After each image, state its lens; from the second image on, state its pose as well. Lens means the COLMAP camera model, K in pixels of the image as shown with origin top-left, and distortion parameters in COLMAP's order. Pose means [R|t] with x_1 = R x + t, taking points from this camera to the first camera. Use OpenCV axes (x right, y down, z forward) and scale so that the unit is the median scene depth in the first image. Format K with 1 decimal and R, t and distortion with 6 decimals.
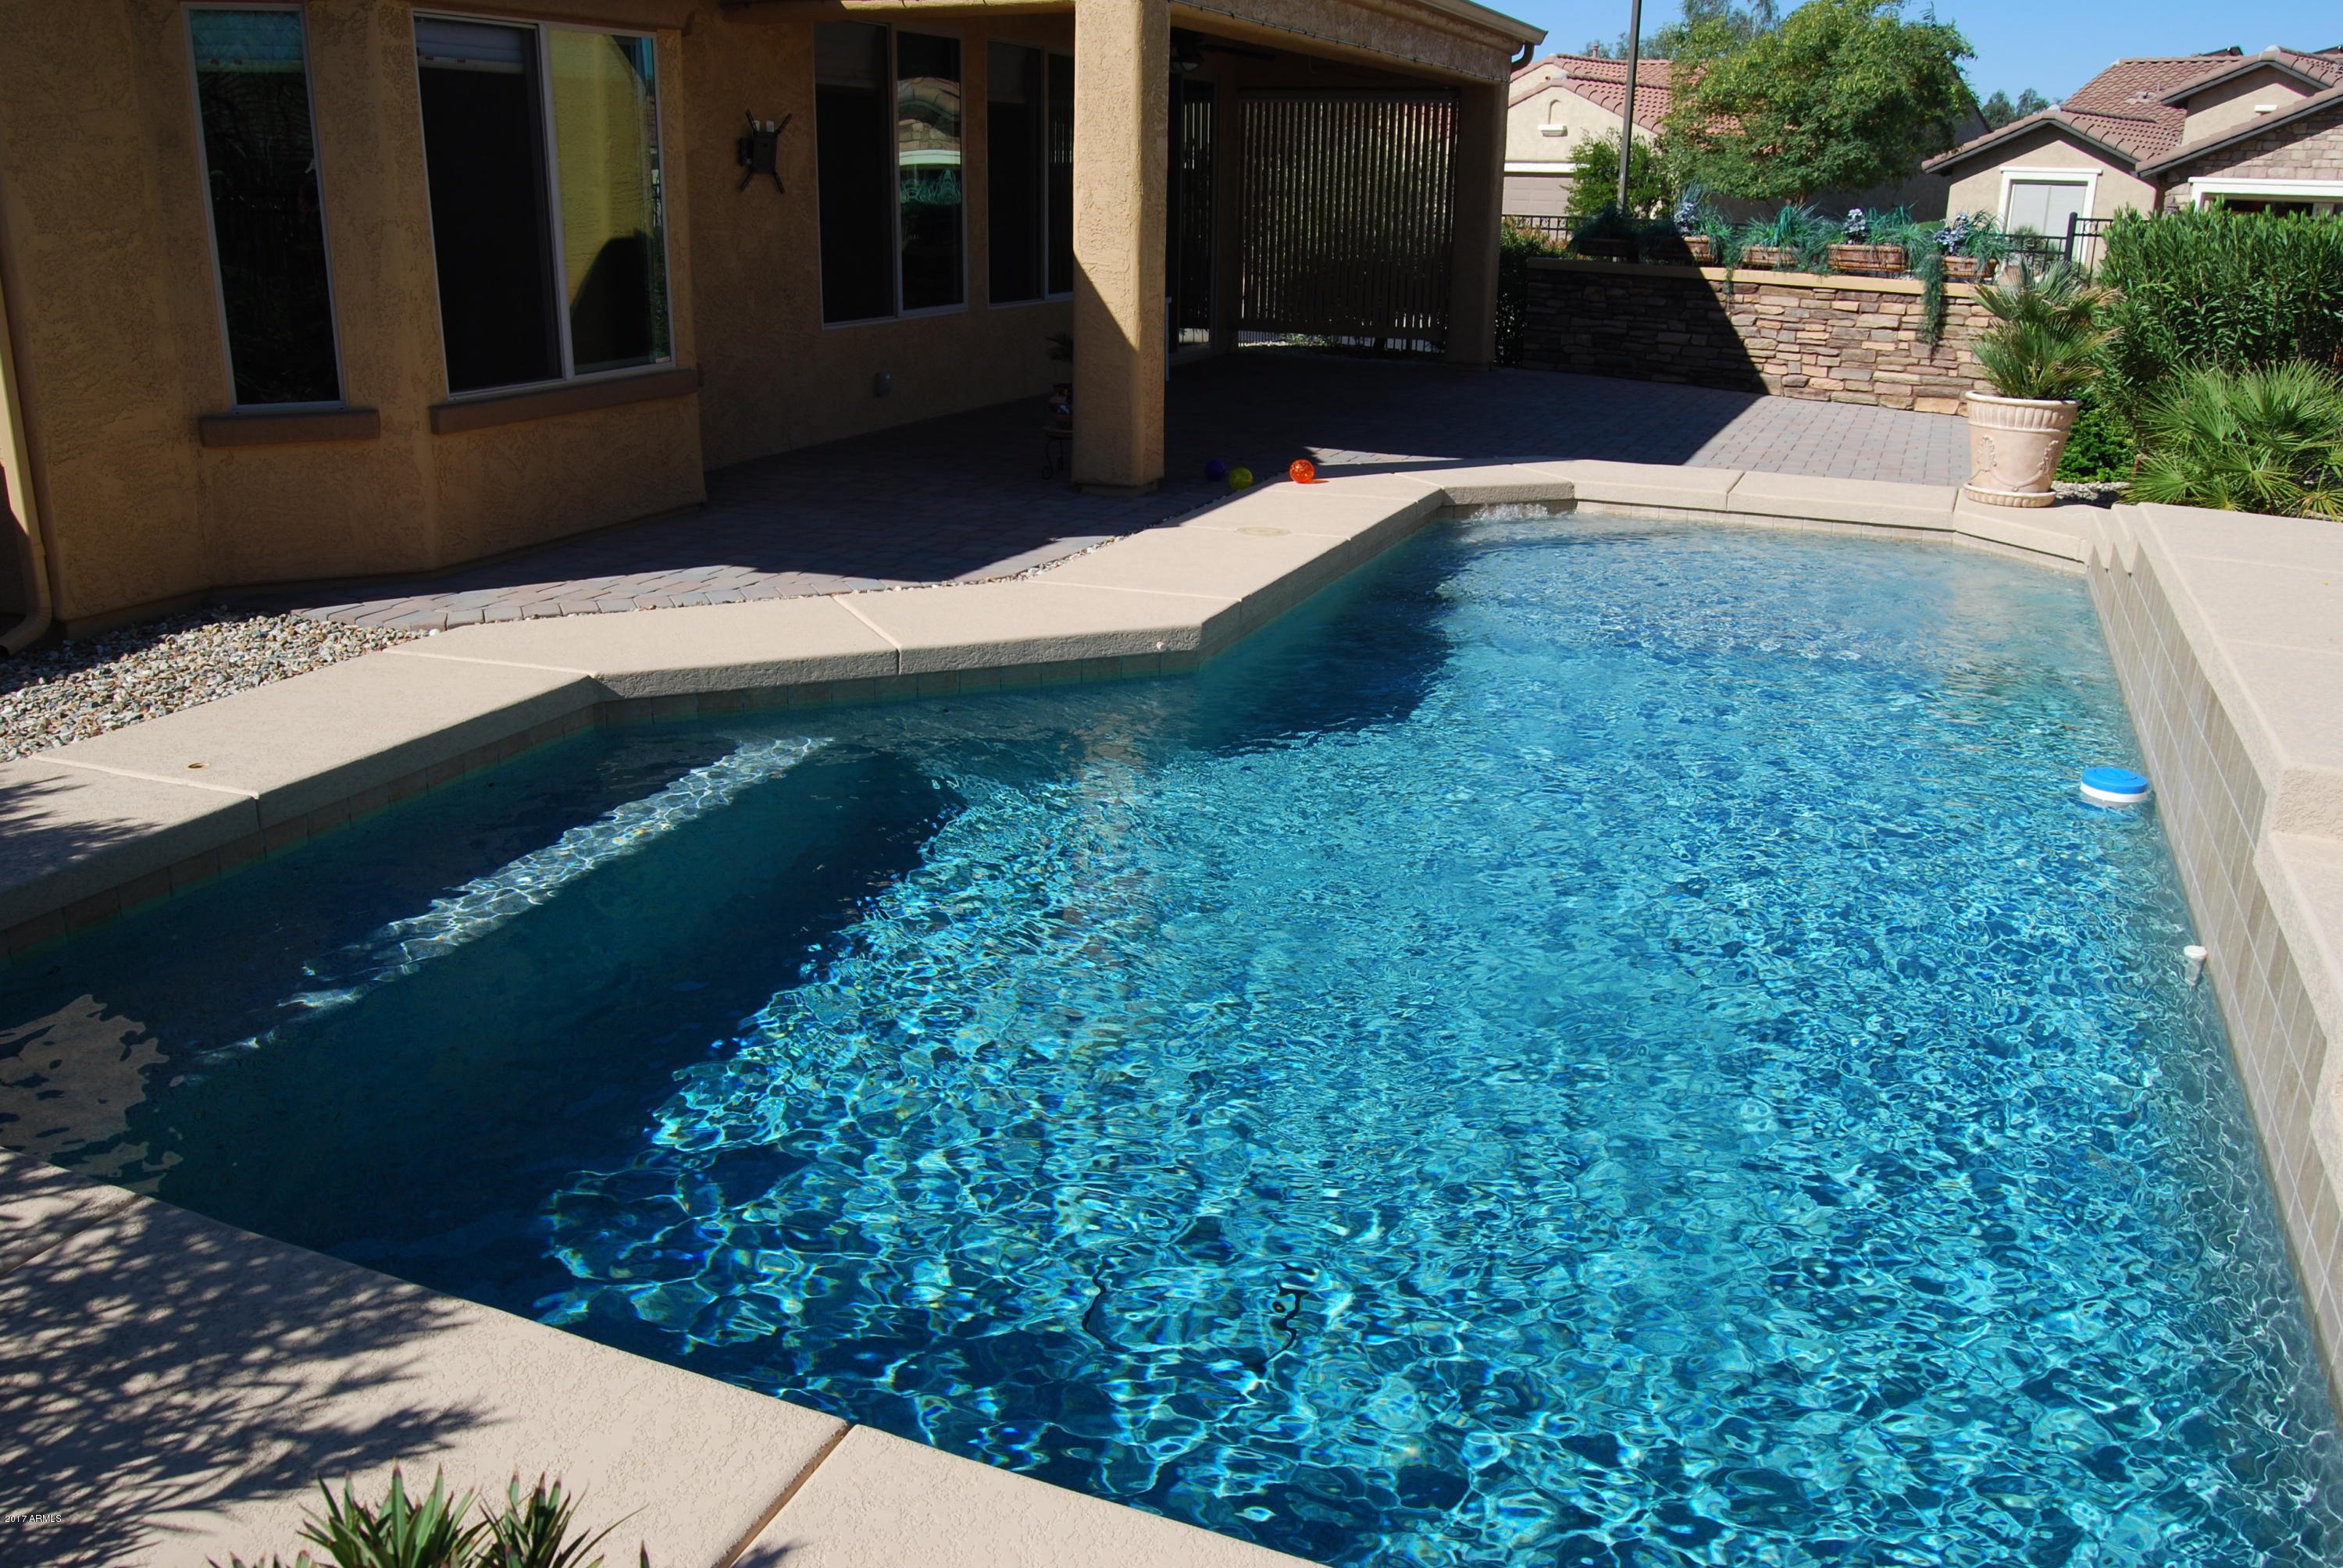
lens RADIAL K [[1839.4, 0, 1173.8], [0, 1839.4, 786.4], [0, 0, 1]] dist [-0.096722, 0.039707]
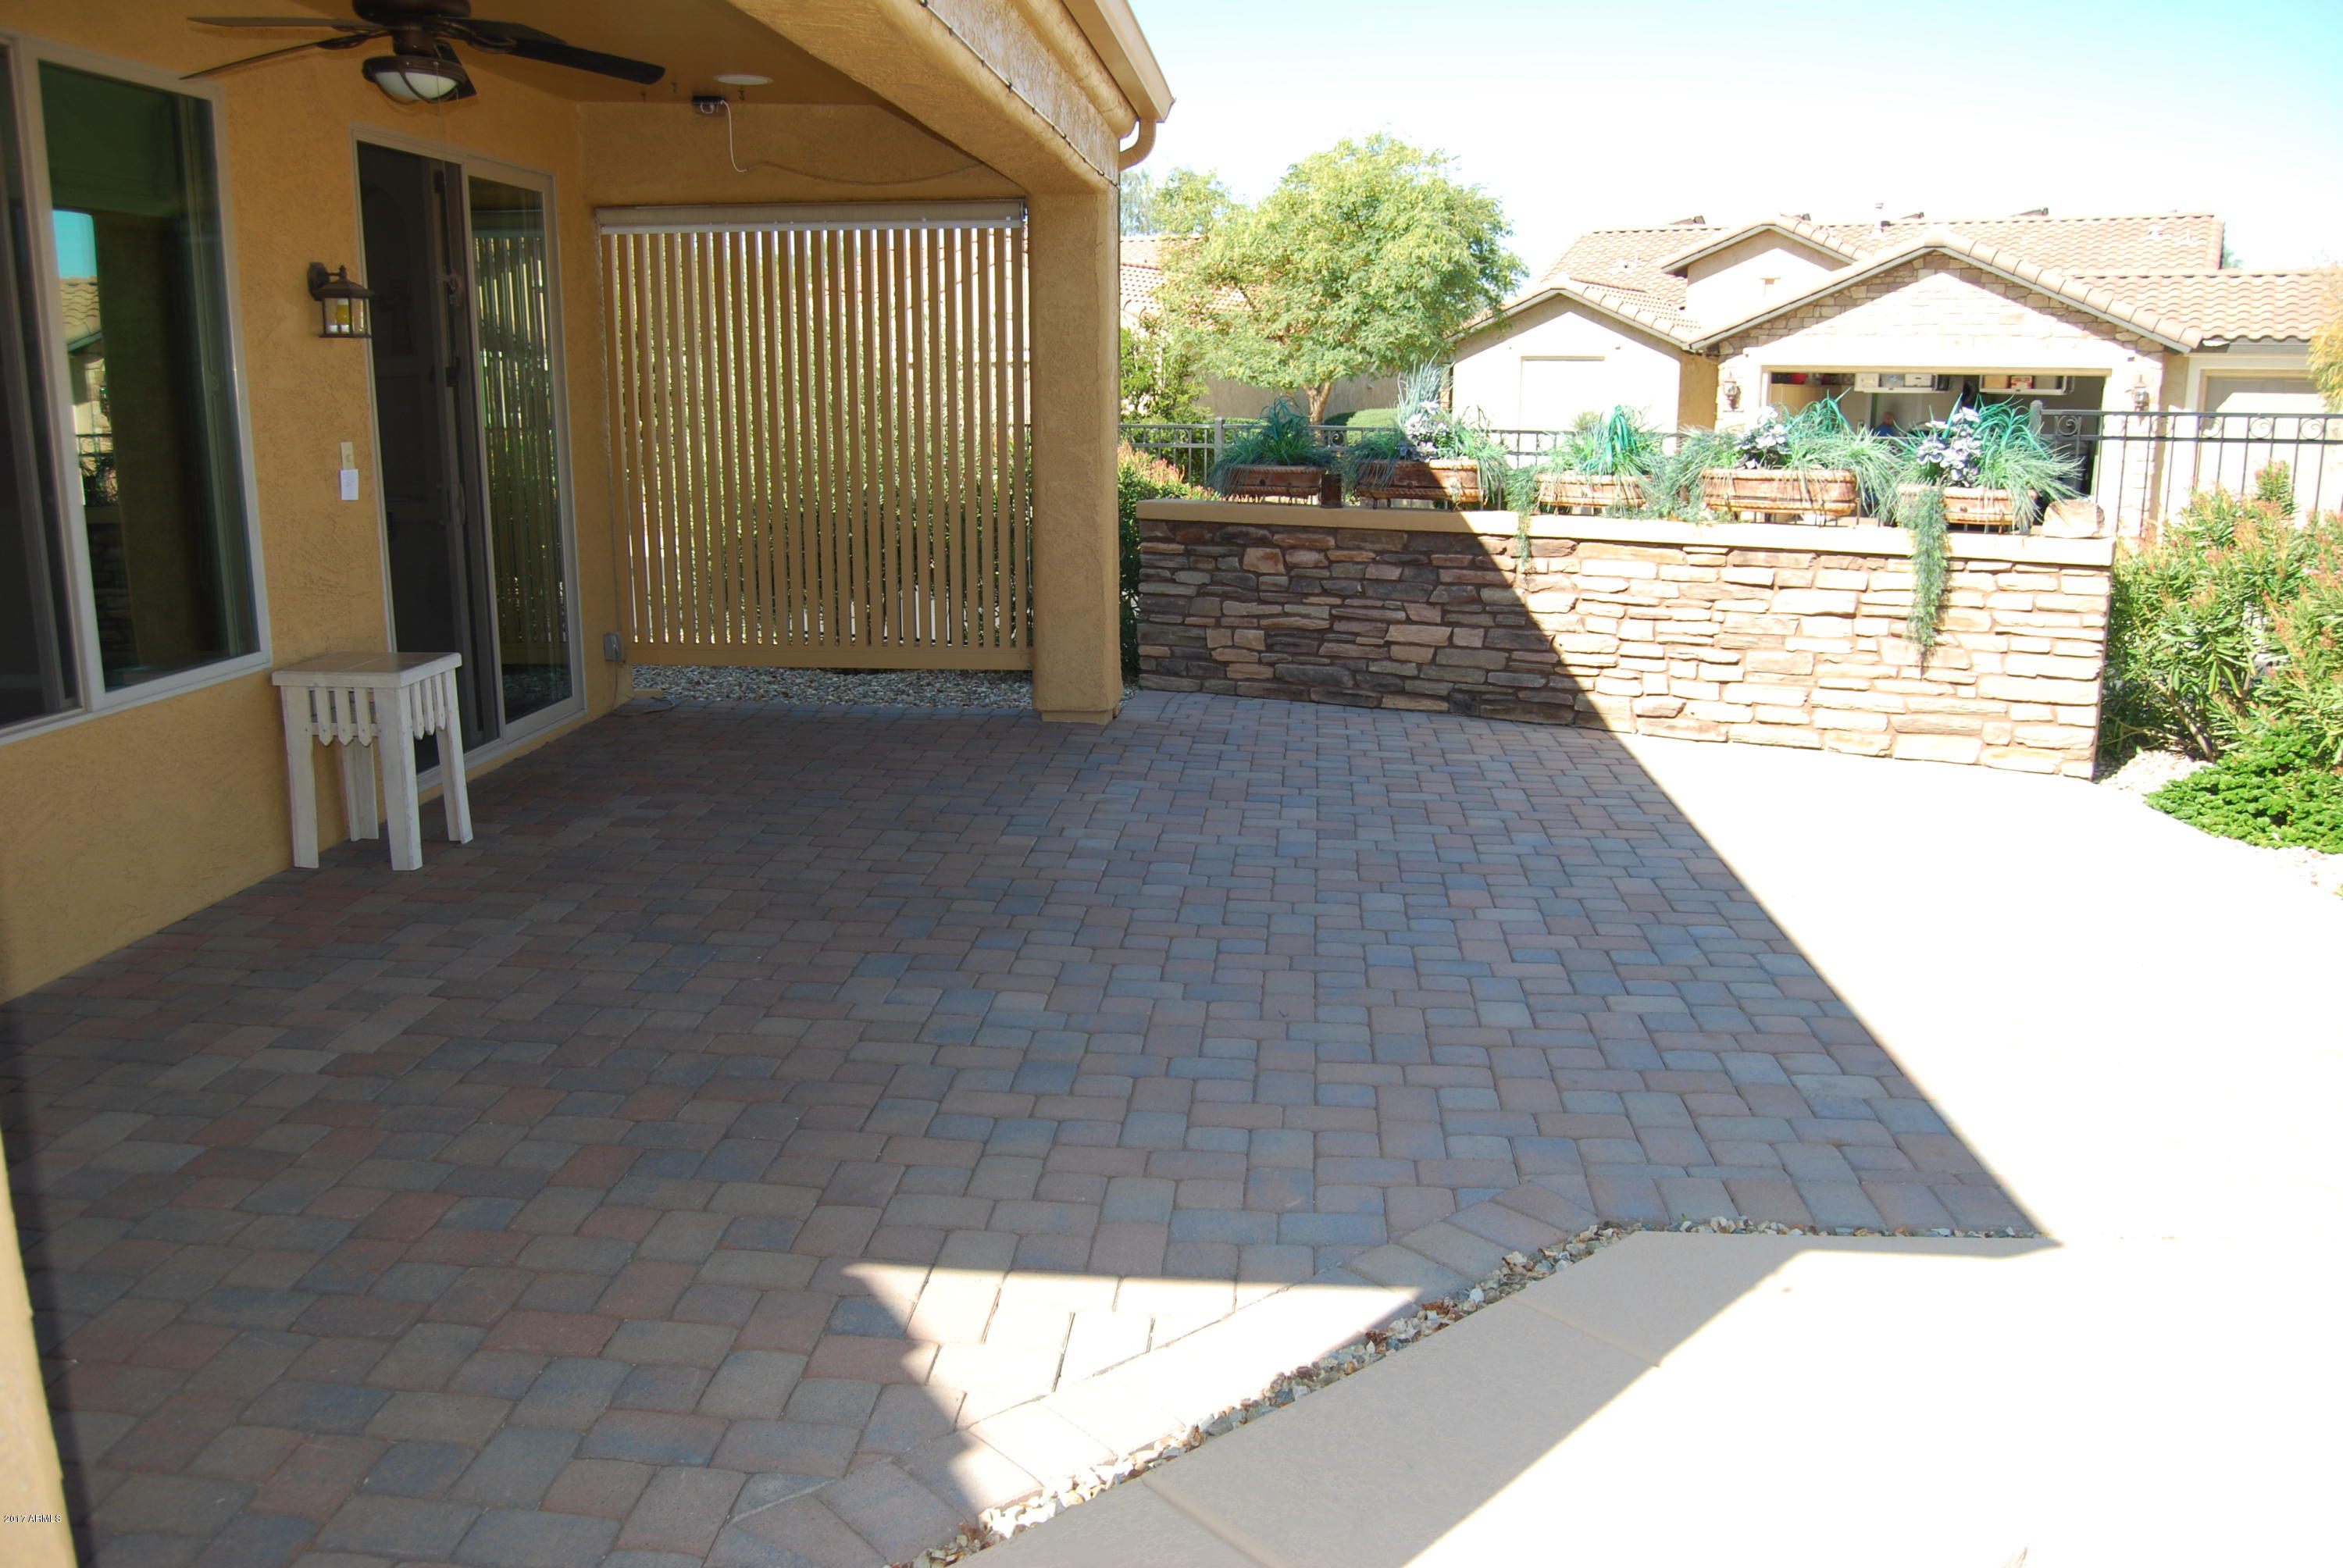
lens RADIAL K [[1839.4, 0, 1168.1], [0, 1839.4, 779.3], [0, 0, 1]] dist [-0.096722, 0.039707]
pose [[0.950724, -0.078349, 0.299976, 0.025183], [0.109158, 0.990180, -0.087338, -0.167175], [-0.290188, 0.115779, 0.949940, 0.502284]]
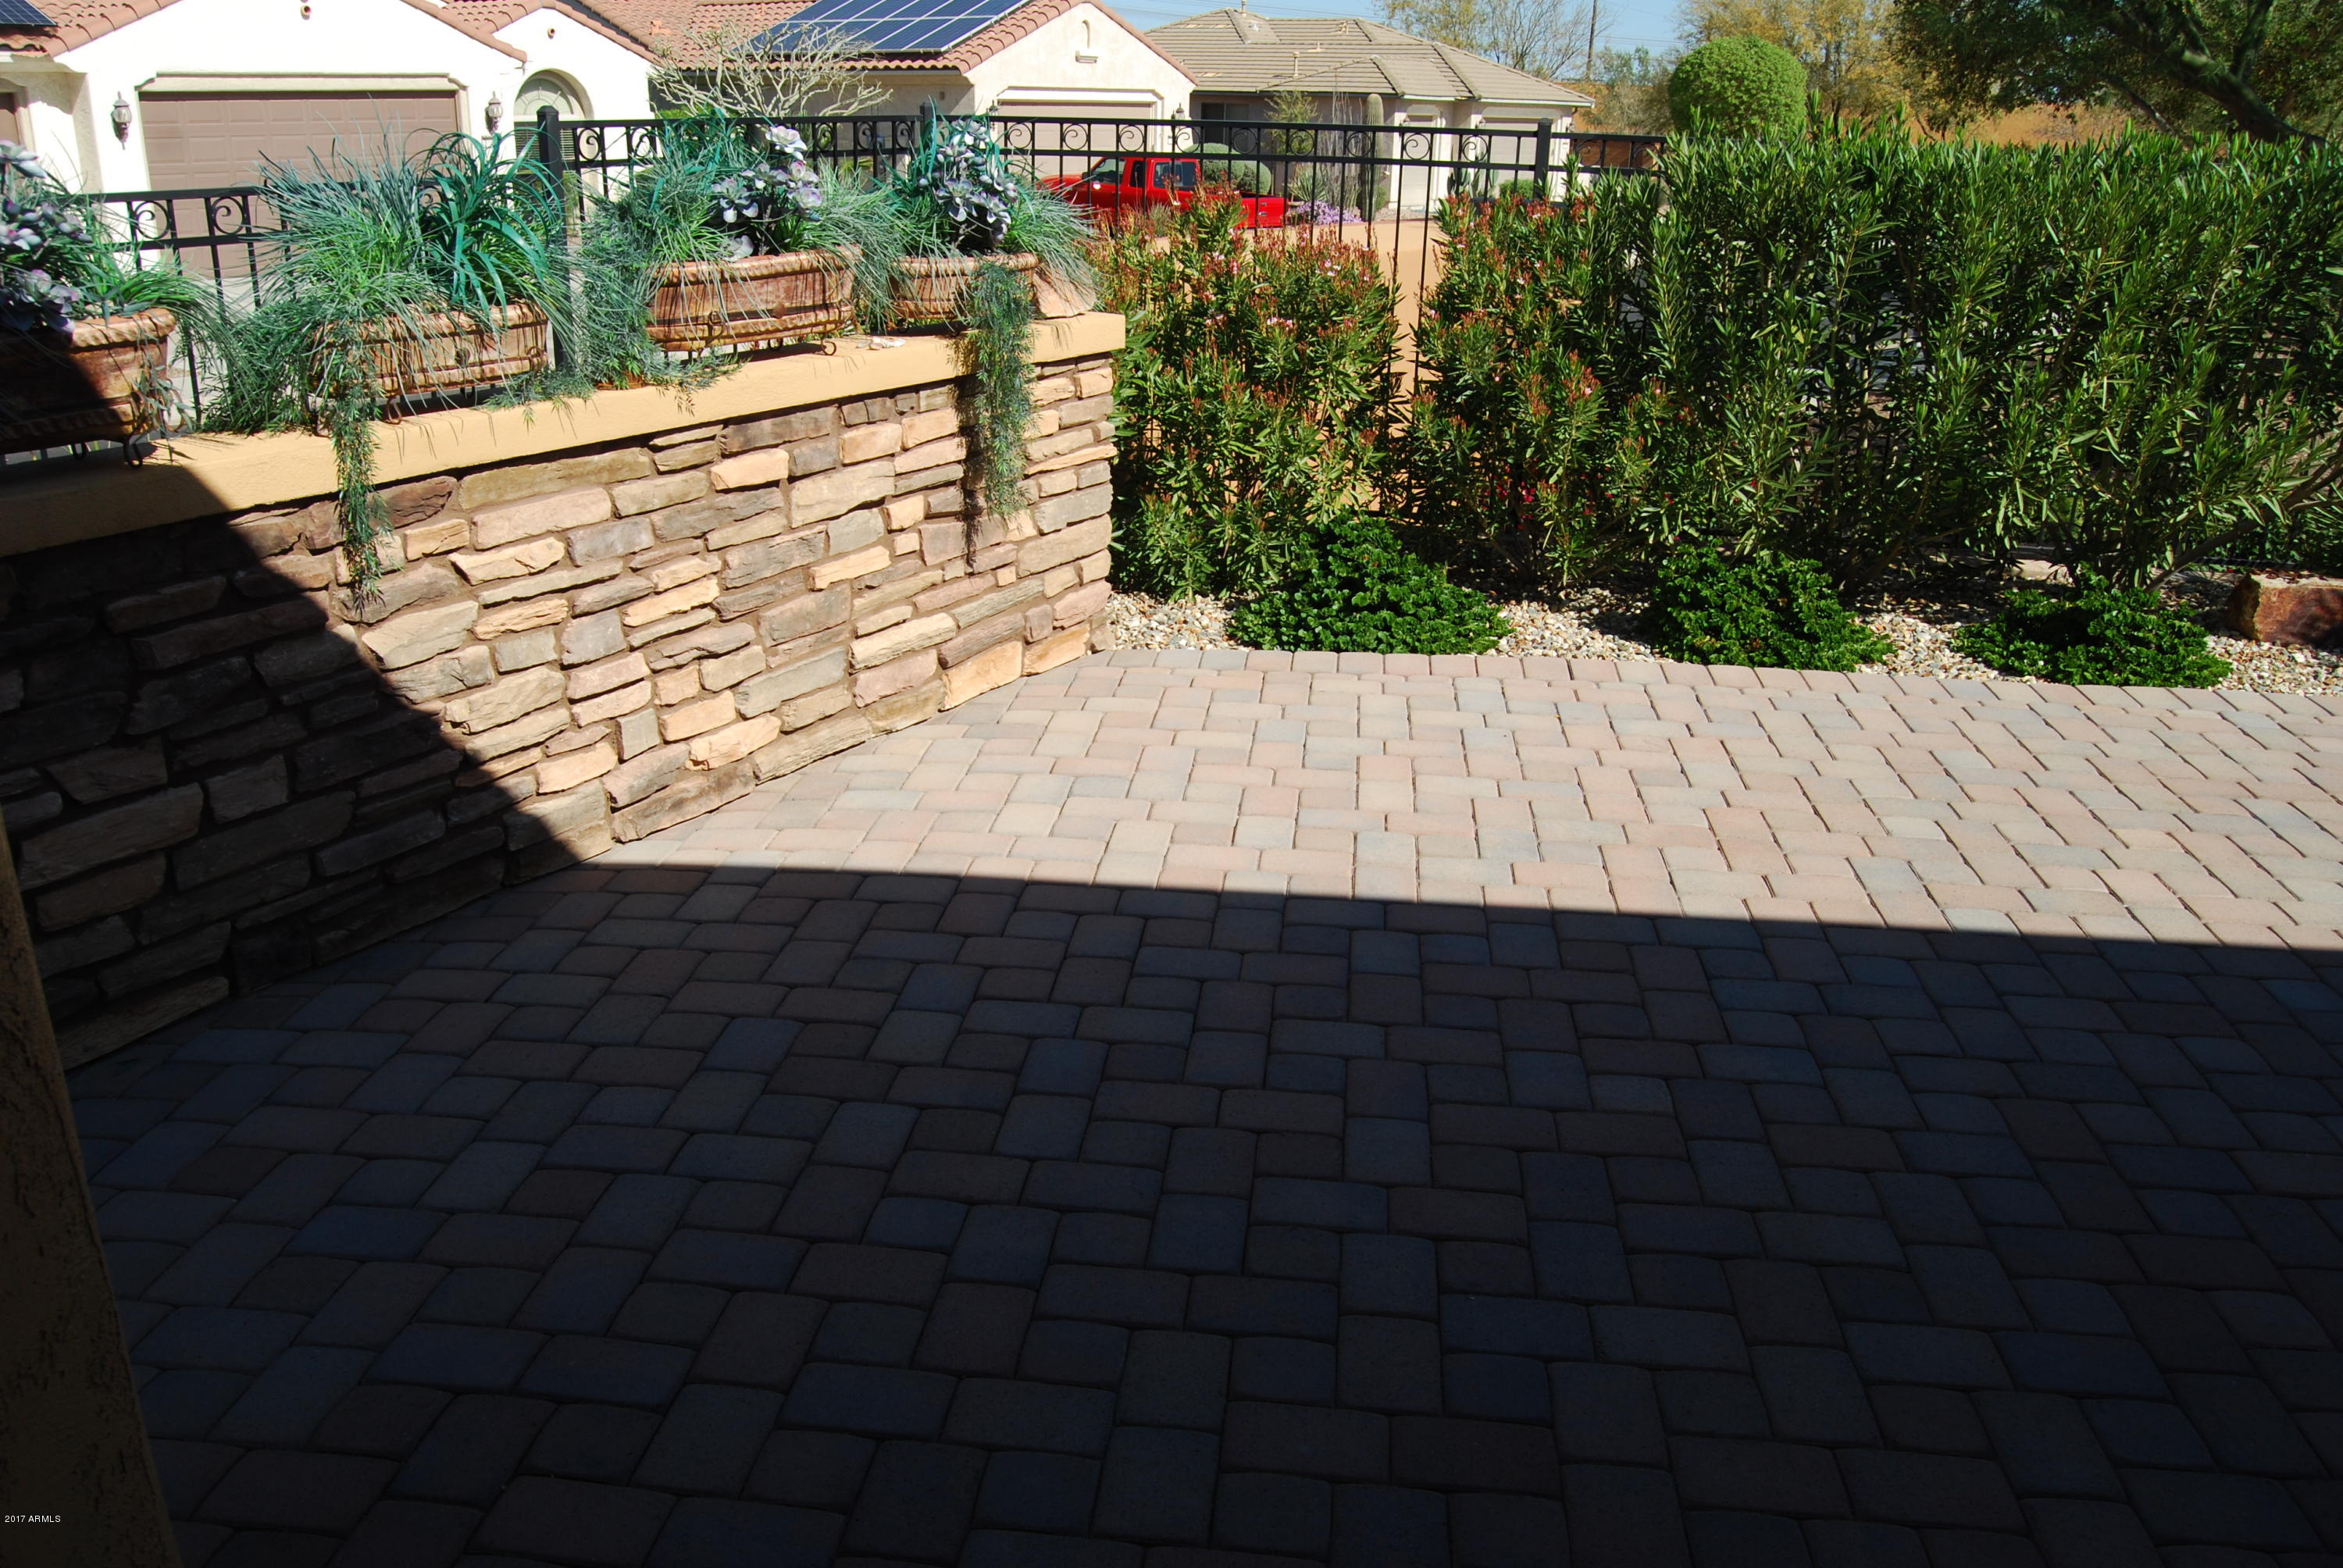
lens RADIAL K [[1839.4, 0, 1169.6], [0, 1839.4, 791.9], [0, 0, 1]] dist [-0.096722, 0.039707]
pose [[-0.292540, -0.336753, 0.894996, 0.071990], [0.295367, 0.858353, 0.419510, -0.311764], [-0.909494, 0.387076, -0.151637, 0.963985]]
